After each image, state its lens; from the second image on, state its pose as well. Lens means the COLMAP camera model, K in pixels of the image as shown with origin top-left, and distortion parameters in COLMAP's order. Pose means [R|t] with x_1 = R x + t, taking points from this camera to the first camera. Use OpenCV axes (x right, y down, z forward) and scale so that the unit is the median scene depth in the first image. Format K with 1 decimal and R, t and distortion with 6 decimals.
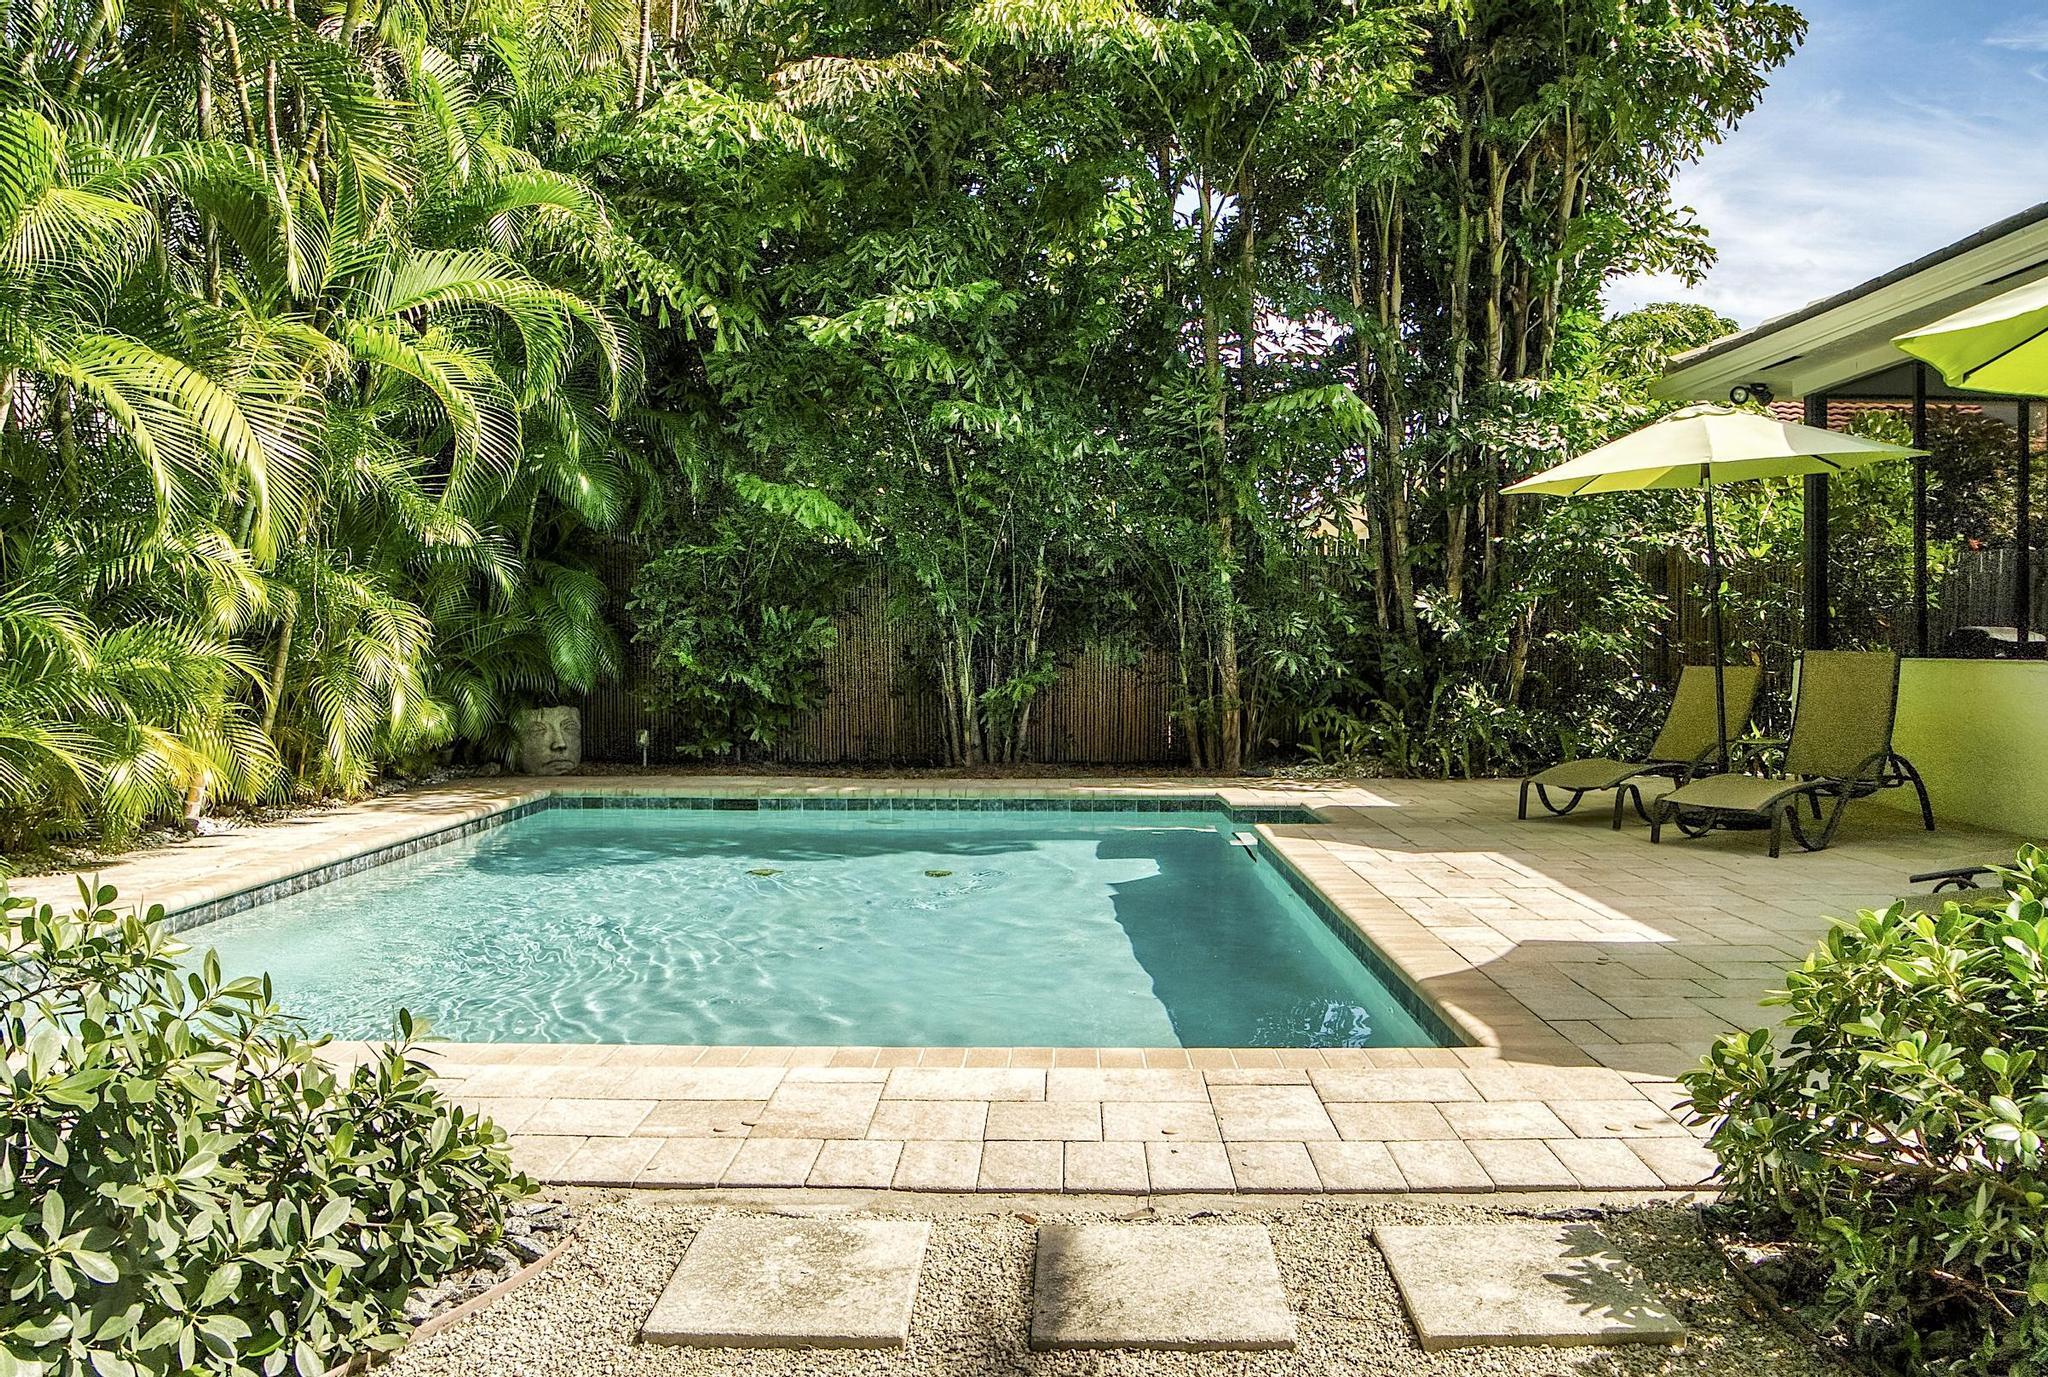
lens RADIAL K [[1508.5, 0, 1015.4], [0, 1508.5, 637.0], [0, 0, 1]] dist [-0.093908, -0.002480]
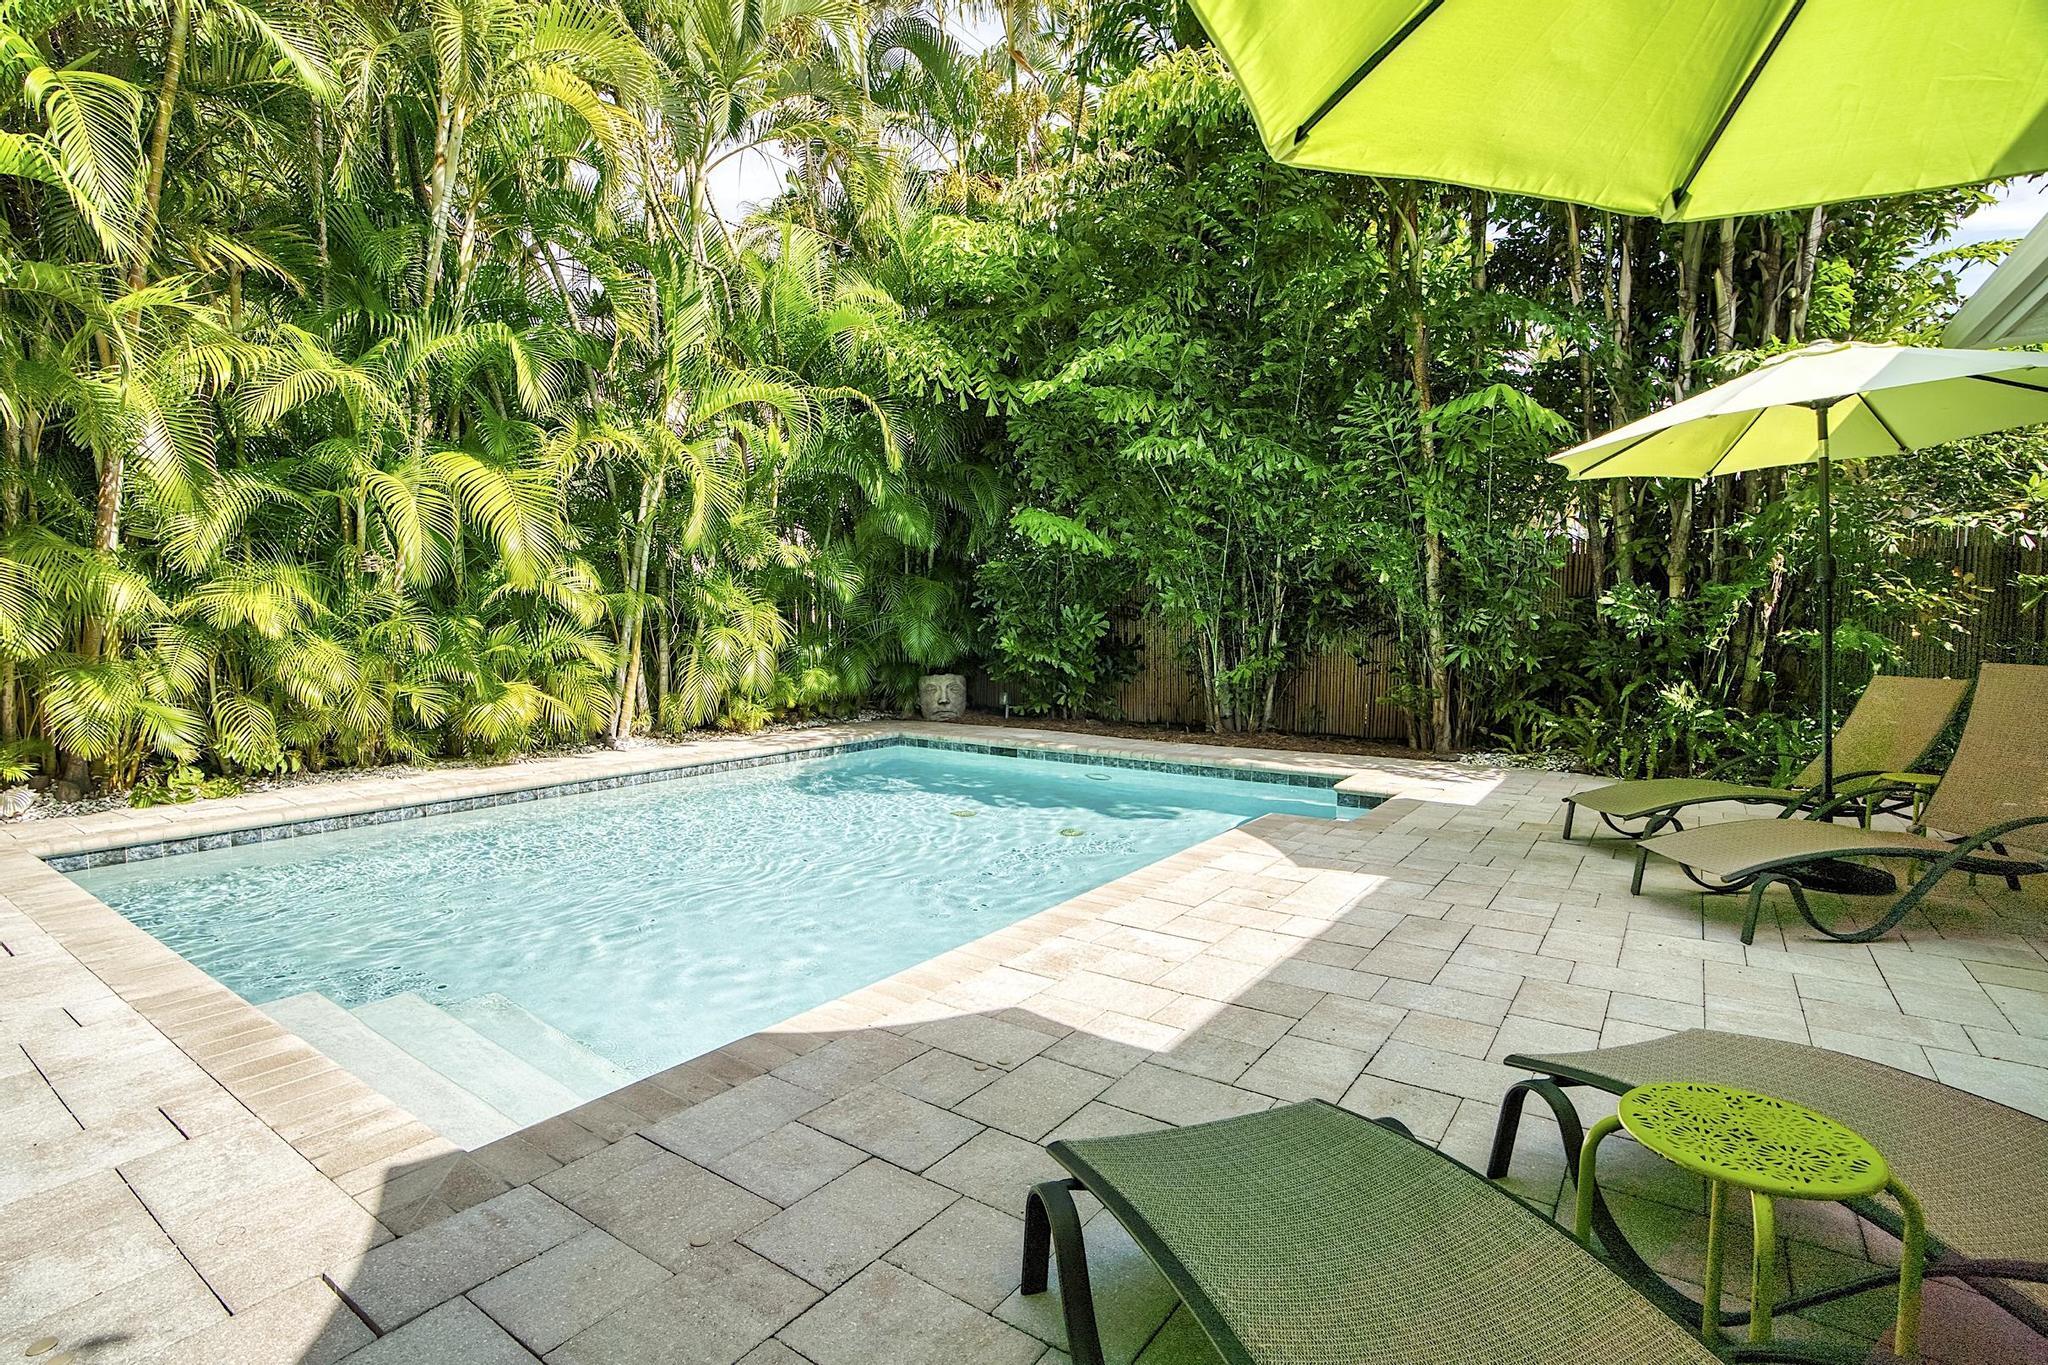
lens RADIAL K [[977.7, 0, 1023.6], [0, 977.7, 675.5], [0, 0, 1]] dist [-0.047397, 0.002253]
pose [[0.828687, 0.033589, -0.558703, 0.315645], [-0.003852, 0.998516, 0.054317, -0.005584], [0.559699, -0.042859, 0.827587, 0.273099]]
